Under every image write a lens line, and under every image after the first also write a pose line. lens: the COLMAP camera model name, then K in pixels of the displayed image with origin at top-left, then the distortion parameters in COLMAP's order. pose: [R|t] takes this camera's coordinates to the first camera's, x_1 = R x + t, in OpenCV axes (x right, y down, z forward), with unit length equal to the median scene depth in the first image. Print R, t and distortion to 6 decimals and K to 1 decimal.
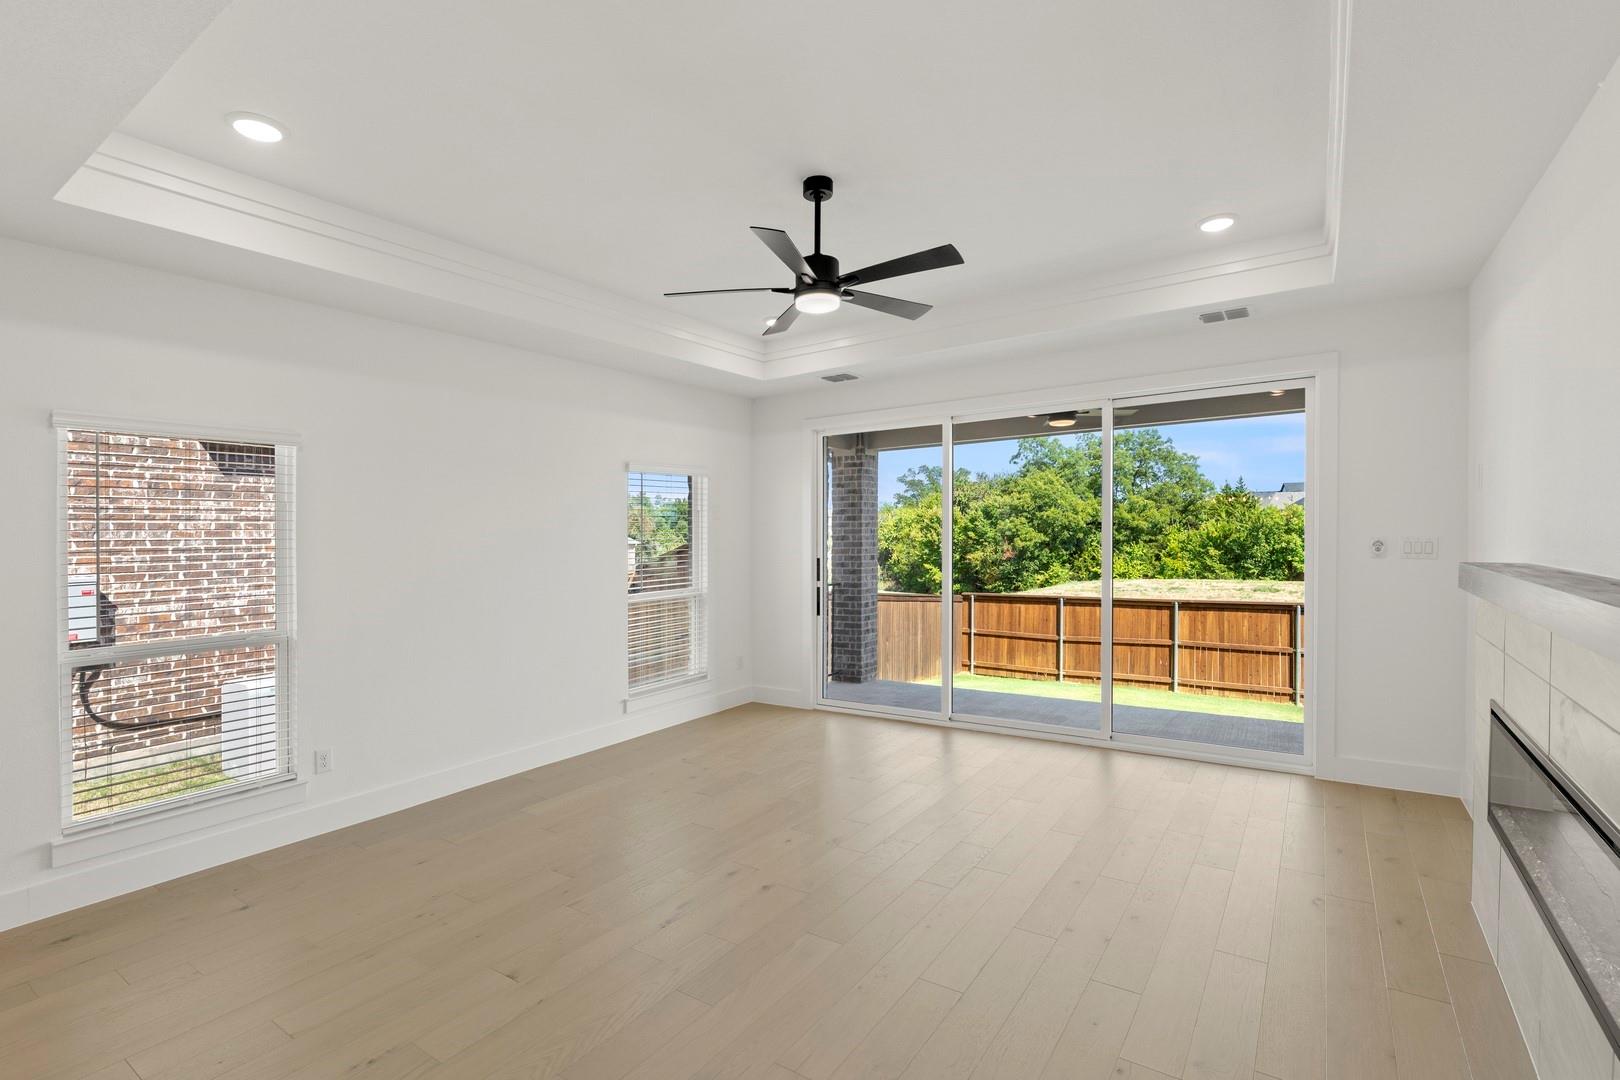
lens RADIAL K [[743.8, 0, 820.1], [0, 743.8, 550.0], [0, 0, 1]] dist [0.000300, -0.001711]
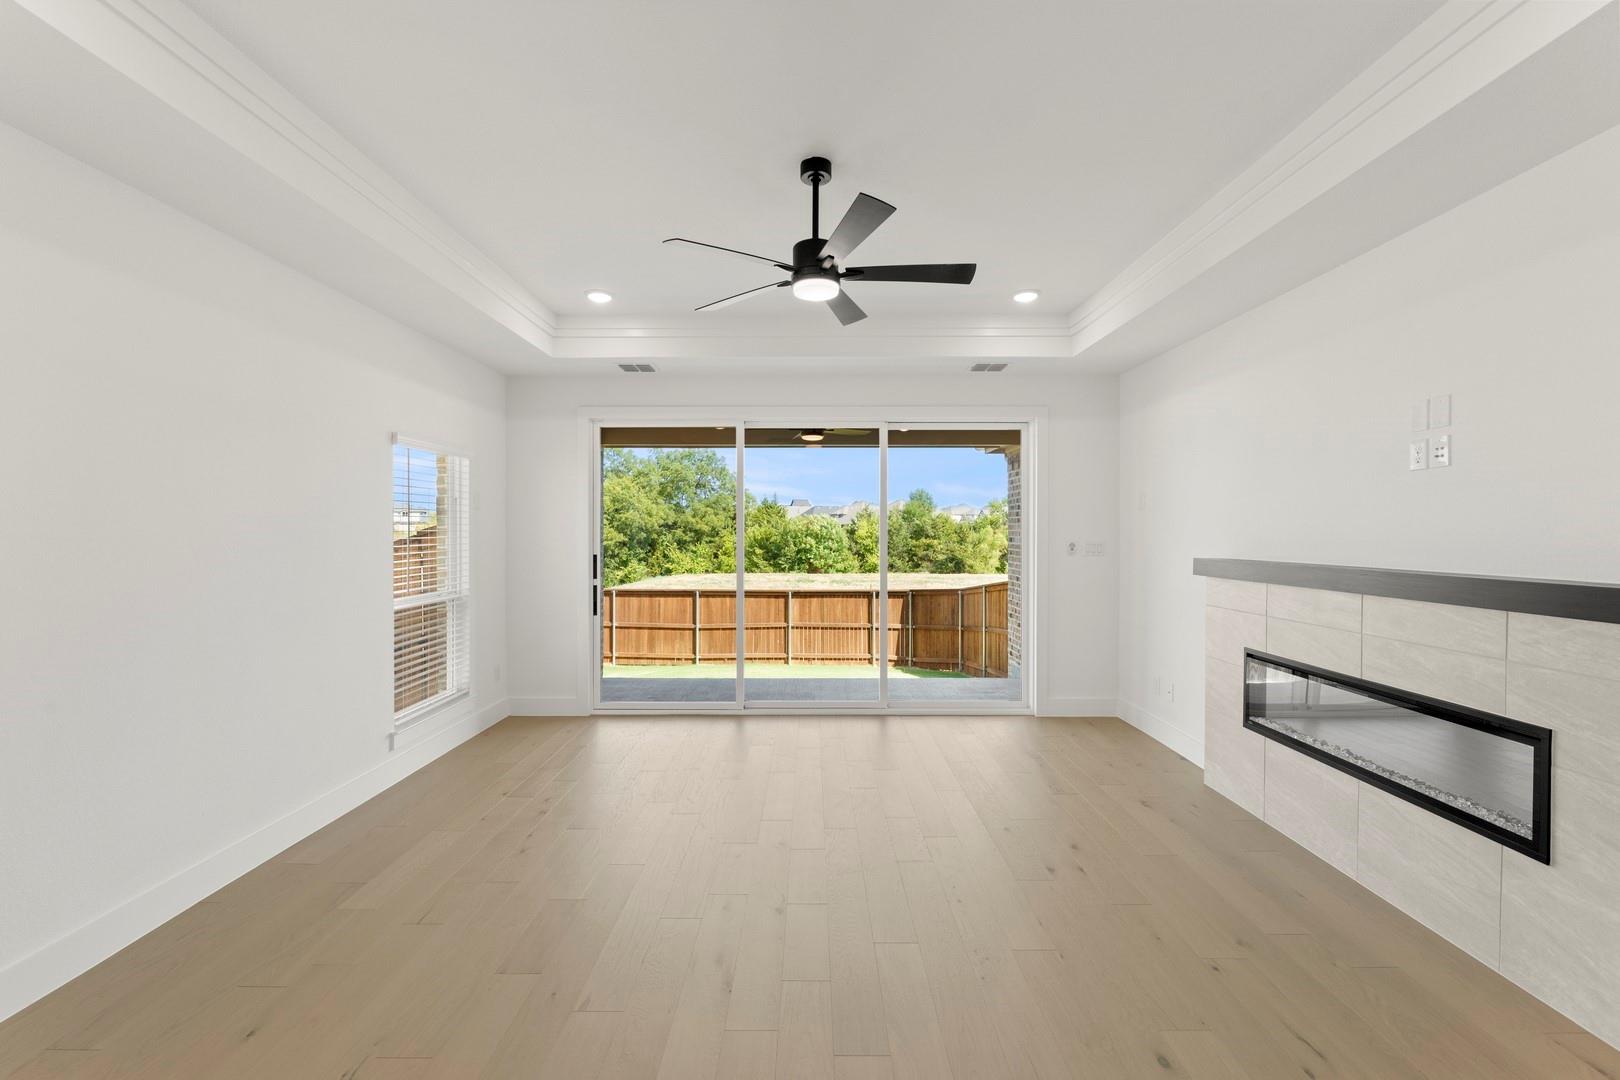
lens RADIAL K [[669.7, 0, 803.4], [0, 669.7, 546.6], [0, 0, 1]] dist [0.001170, 0.000008]
pose [[0.831985, 0.009719, 0.554713, -0.119568], [-0.007959, 0.999953, -0.005583, 0.001696], [-0.554741, 0.000230, 0.832023, 0.068383]]
